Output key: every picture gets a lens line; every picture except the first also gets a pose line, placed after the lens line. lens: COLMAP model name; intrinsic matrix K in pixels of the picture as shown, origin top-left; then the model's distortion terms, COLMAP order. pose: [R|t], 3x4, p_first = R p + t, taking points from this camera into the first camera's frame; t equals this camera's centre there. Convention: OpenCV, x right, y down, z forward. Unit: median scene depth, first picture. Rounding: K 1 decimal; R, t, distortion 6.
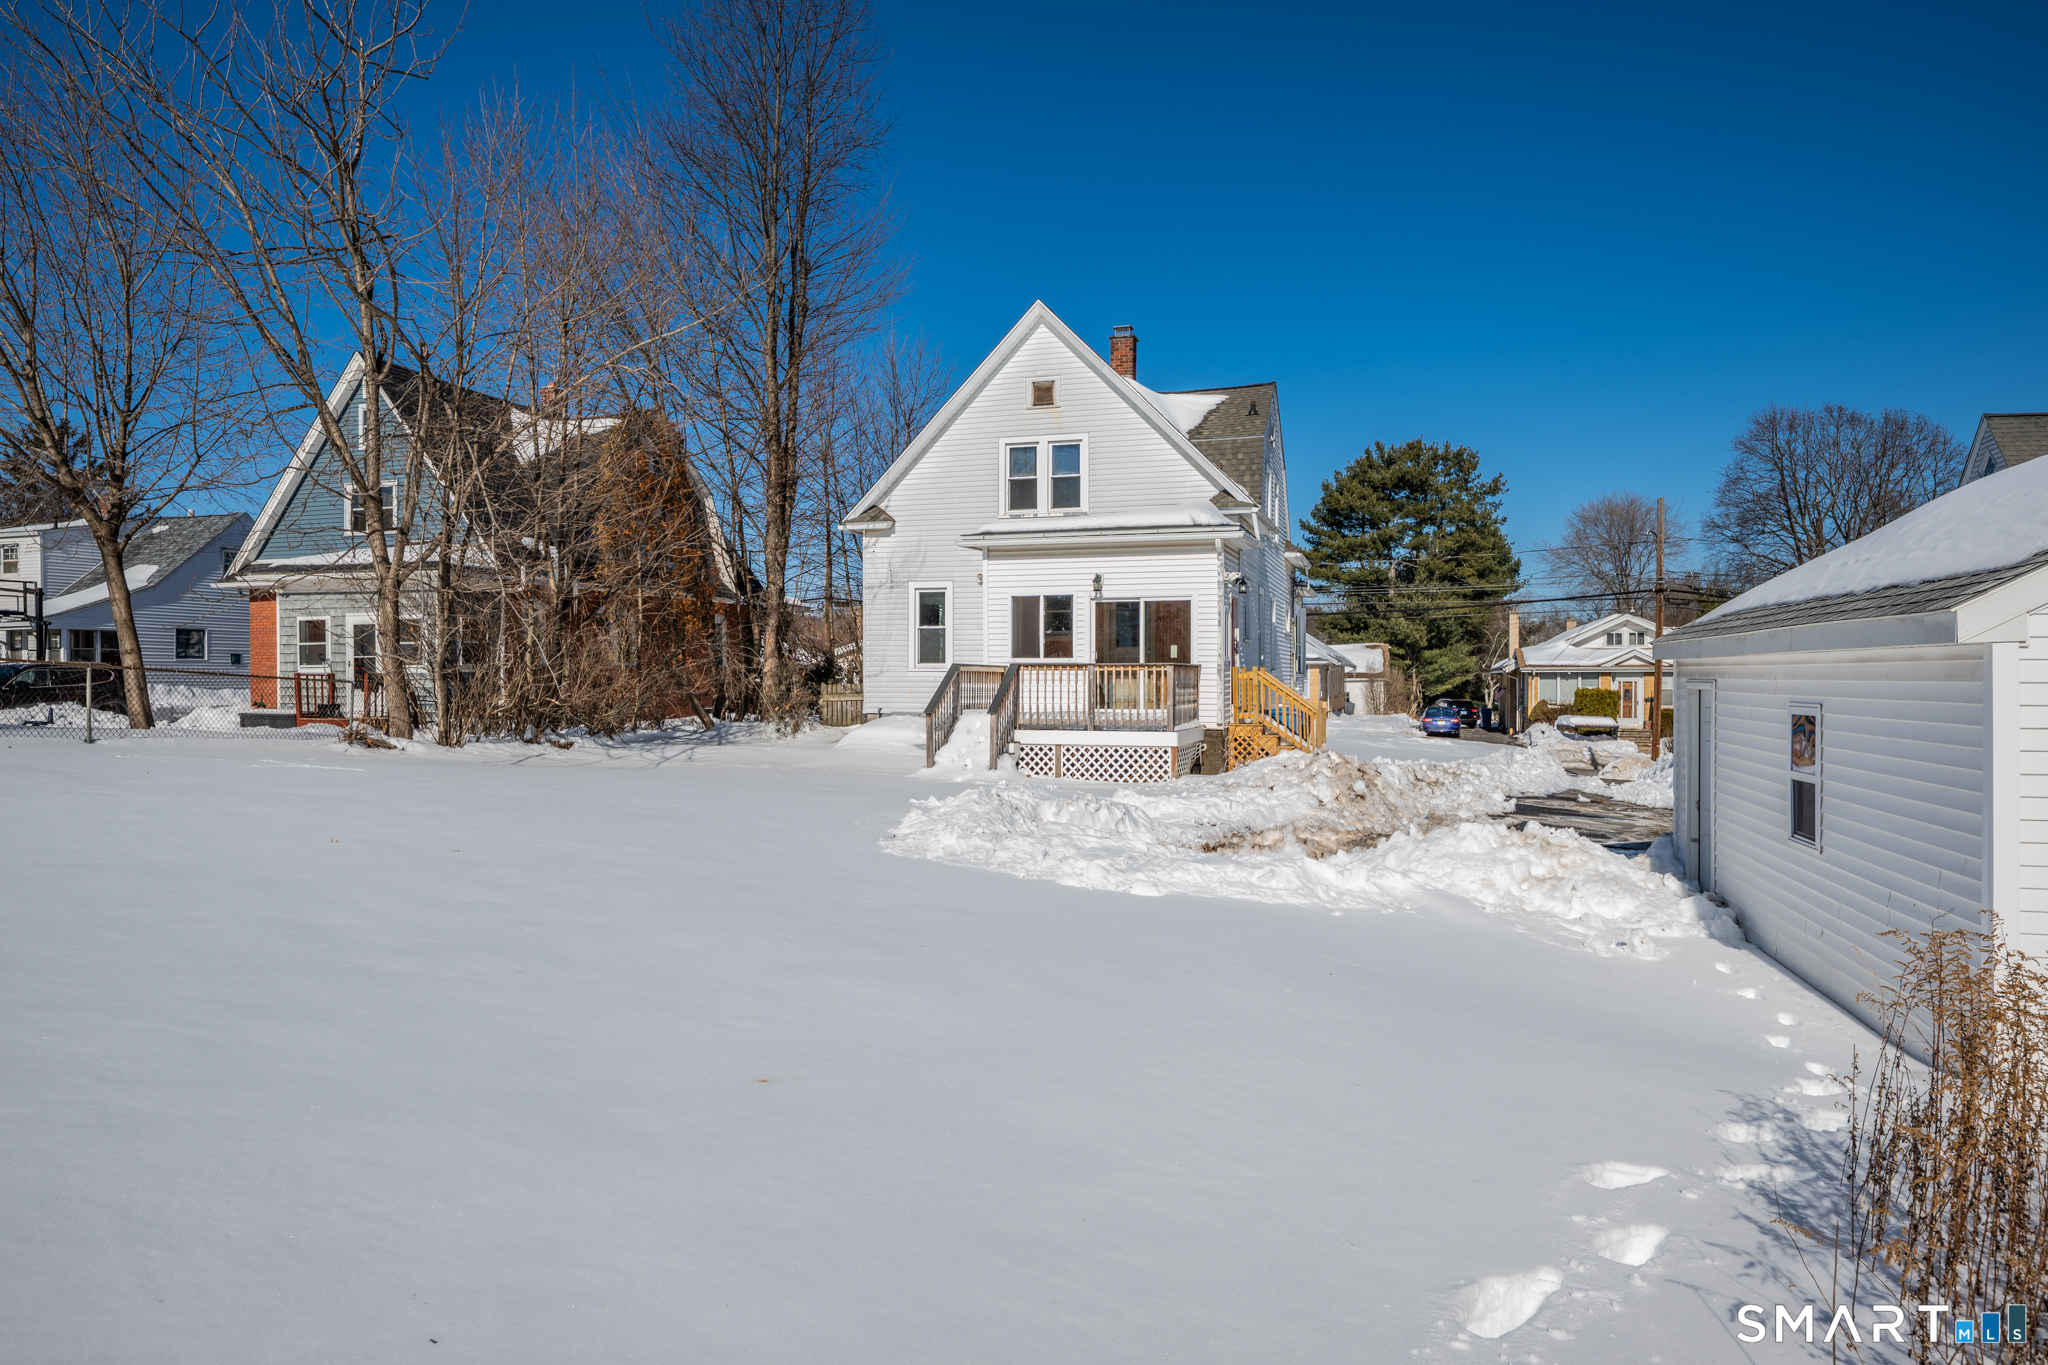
lens RADIAL K [[1201.1, 0, 1022.7], [0, 1201.1, 670.3], [0, 0, 1]] dist [0.001083, -0.000760]
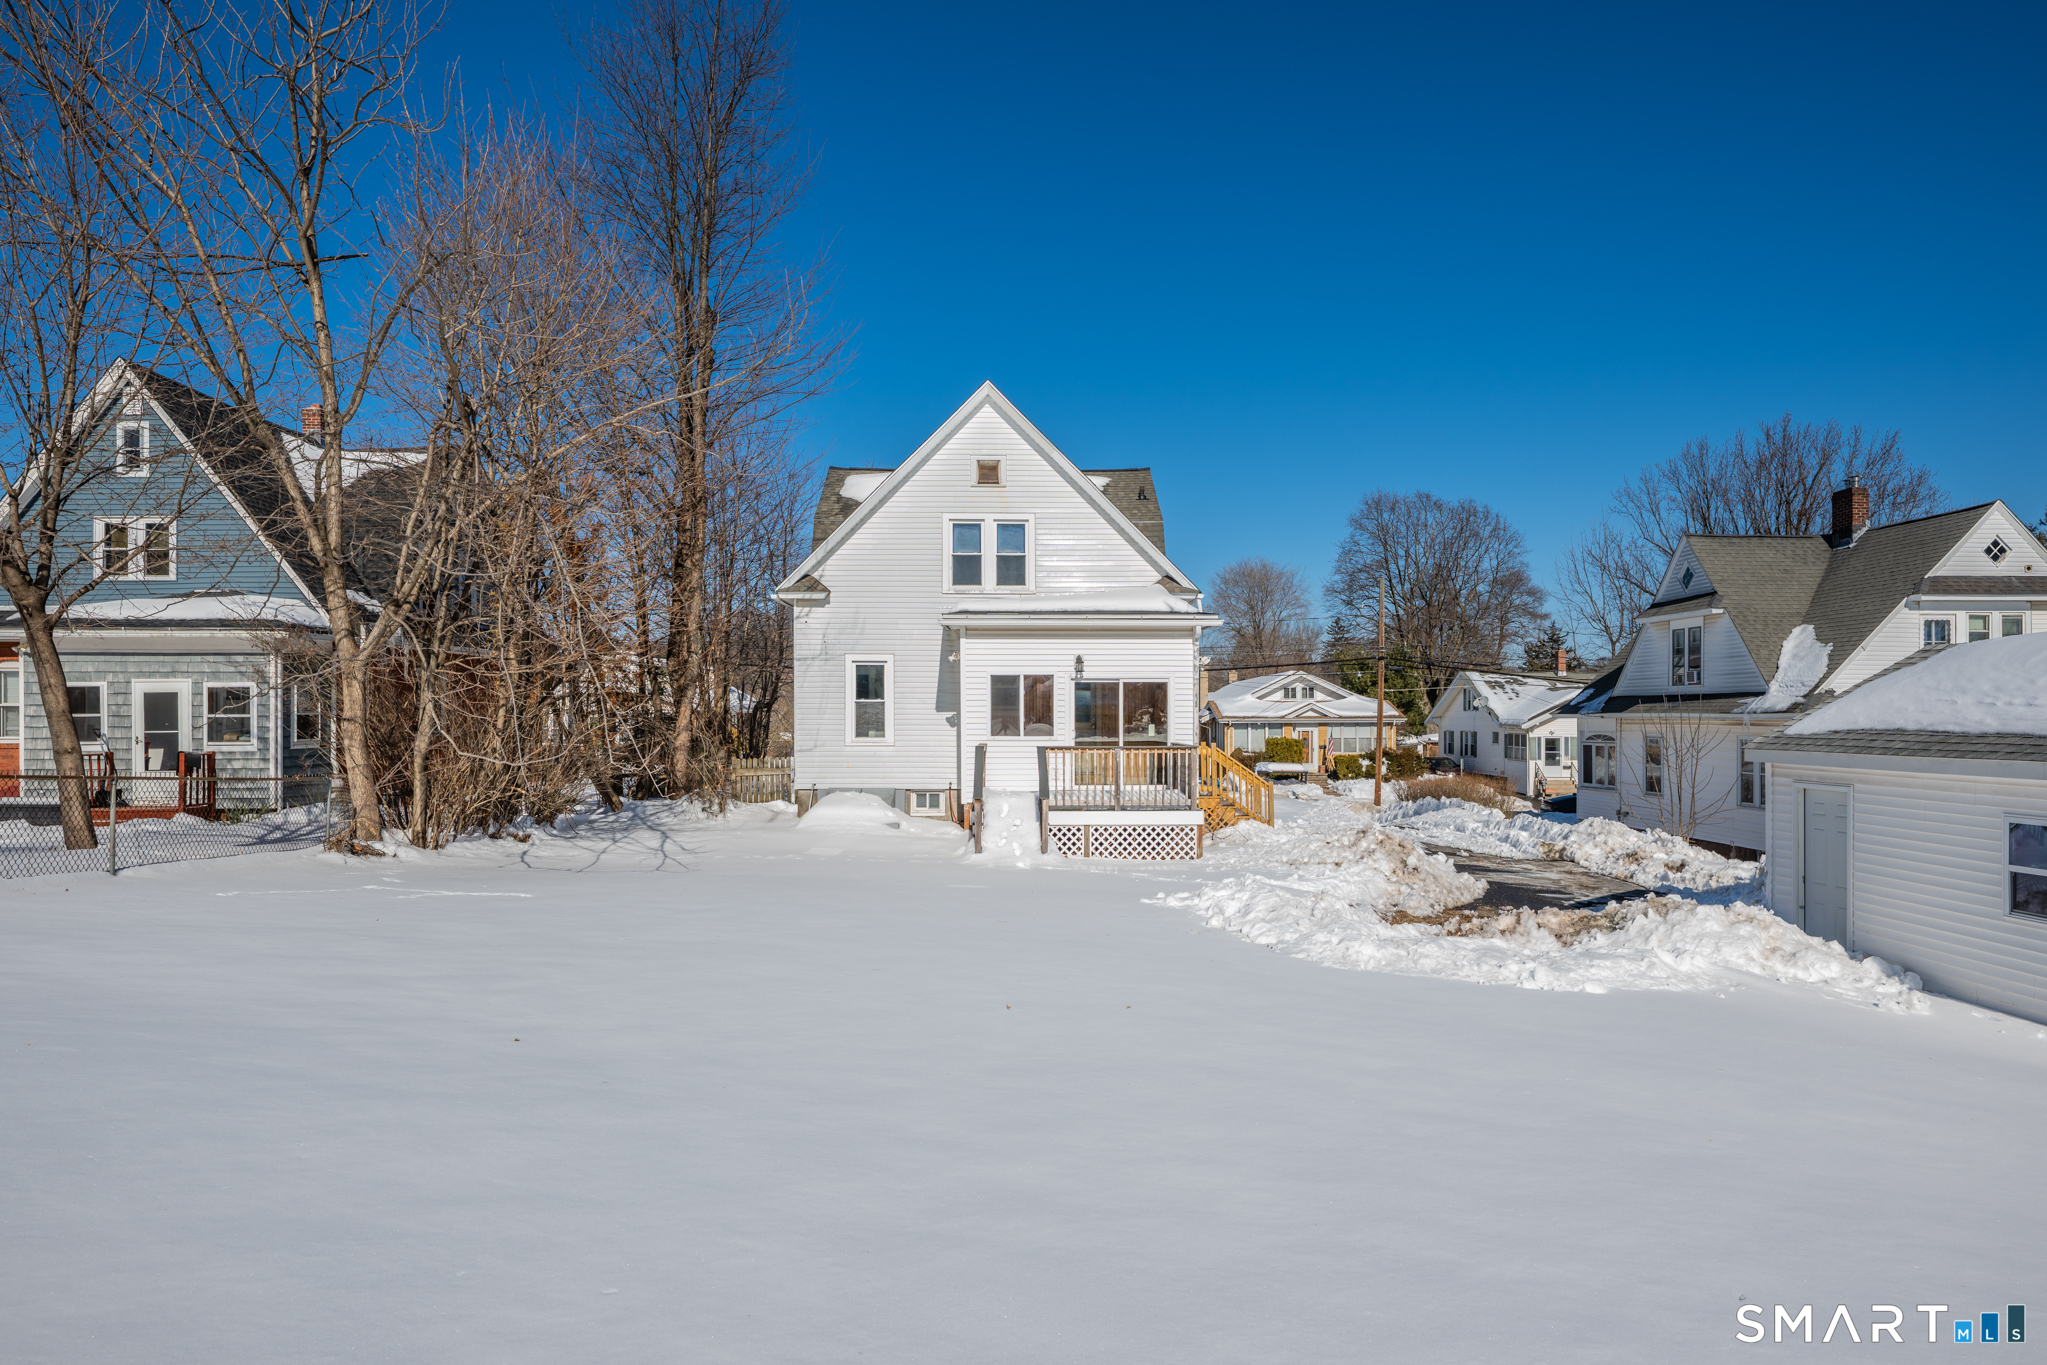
lens RADIAL K [[1198.6, 0, 1024.1], [0, 1198.6, 702.1], [0, 0, 1]] dist [0.002382, -0.000096]
pose [[0.948080, 0.001480, 0.318029, -0.276279], [0.000258, 0.999985, -0.005424, -0.030214], [-0.318033, 0.005225, 0.948065, 0.030088]]
